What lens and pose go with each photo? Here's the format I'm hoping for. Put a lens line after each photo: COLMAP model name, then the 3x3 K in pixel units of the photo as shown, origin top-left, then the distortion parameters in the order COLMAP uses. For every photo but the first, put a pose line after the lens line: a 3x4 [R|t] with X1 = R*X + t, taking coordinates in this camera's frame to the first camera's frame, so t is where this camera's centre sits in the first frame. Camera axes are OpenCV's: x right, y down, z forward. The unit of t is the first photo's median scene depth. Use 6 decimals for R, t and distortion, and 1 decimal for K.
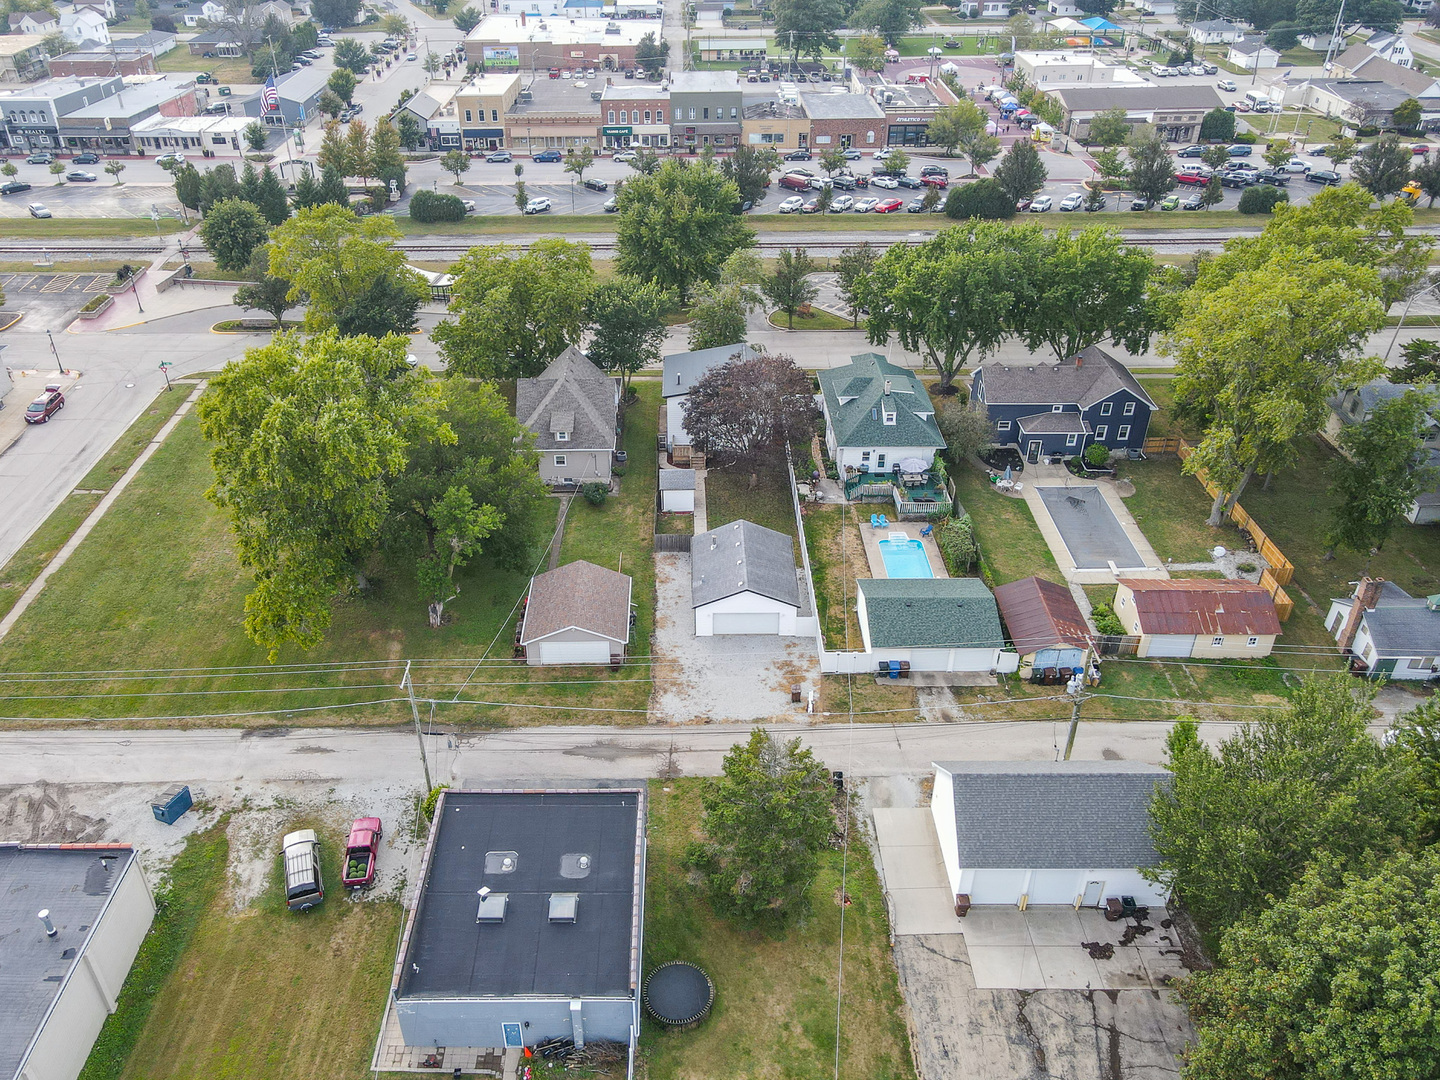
lens RADIAL K [[1089.2, 0, 717.0], [0, 1089.2, 521.5], [0, 0, 1]] dist [-0.020039, 0.075017]
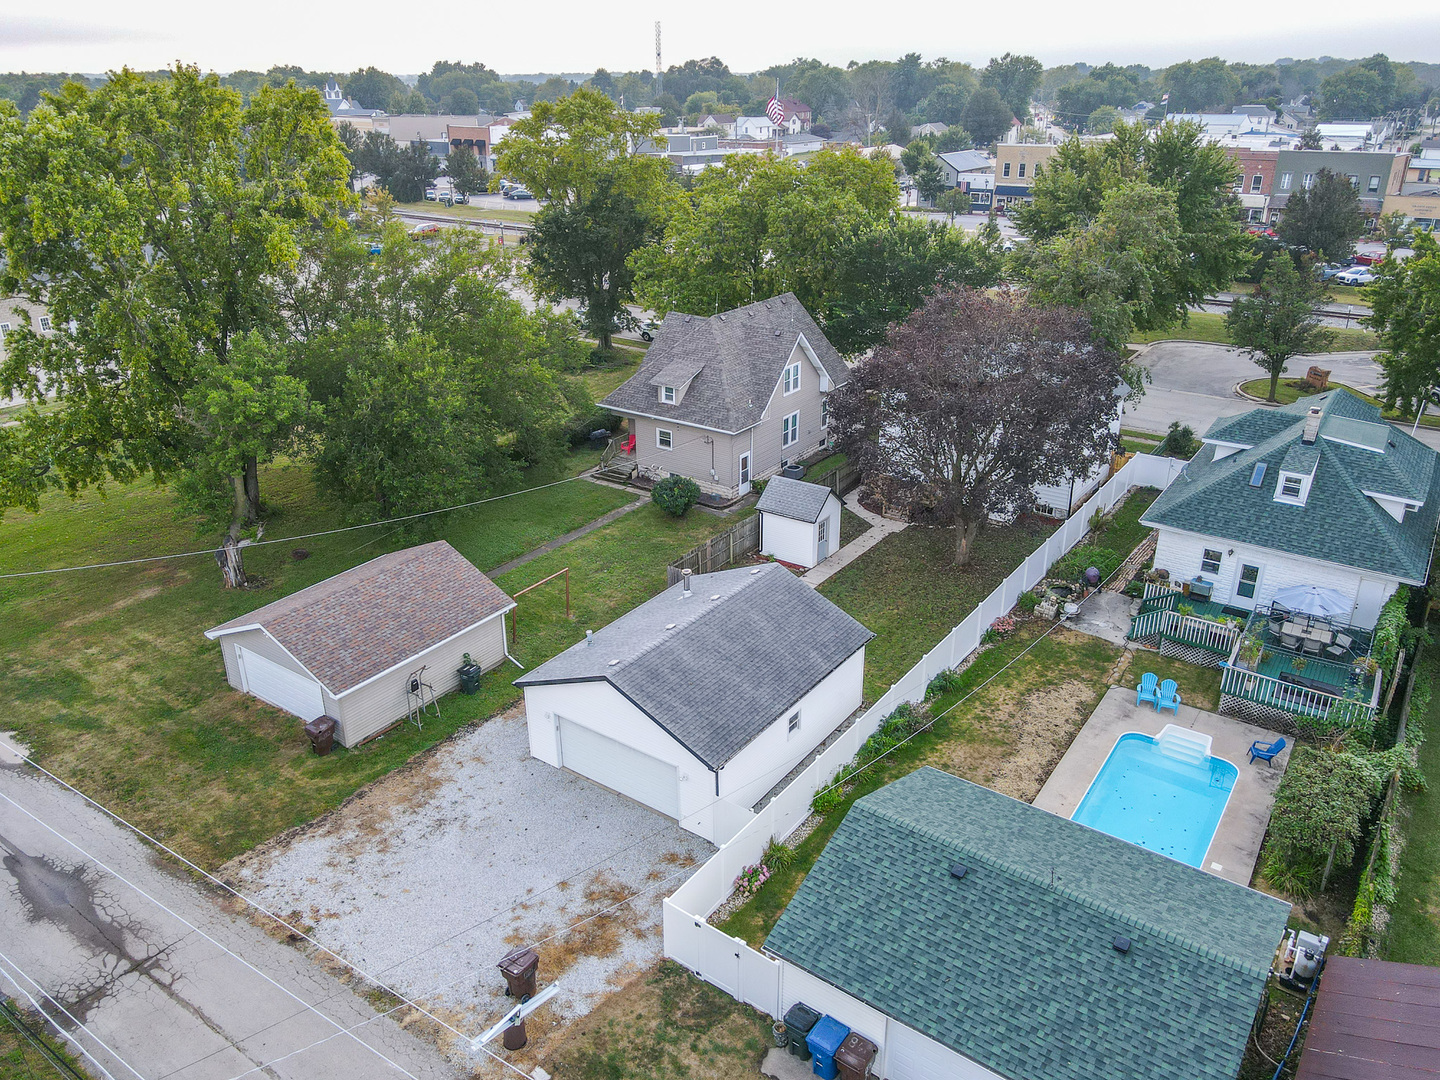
lens RADIAL K [[1089.2, 0, 717.0], [0, 1089.2, 521.5], [0, 0, 1]] dist [-0.020039, 0.075017]
pose [[0.809161, 0.230264, -0.540589, 0.211308], [-0.317201, 0.945621, -0.072003, 0.019944], [0.494612, 0.229737, 0.838200, 0.535979]]
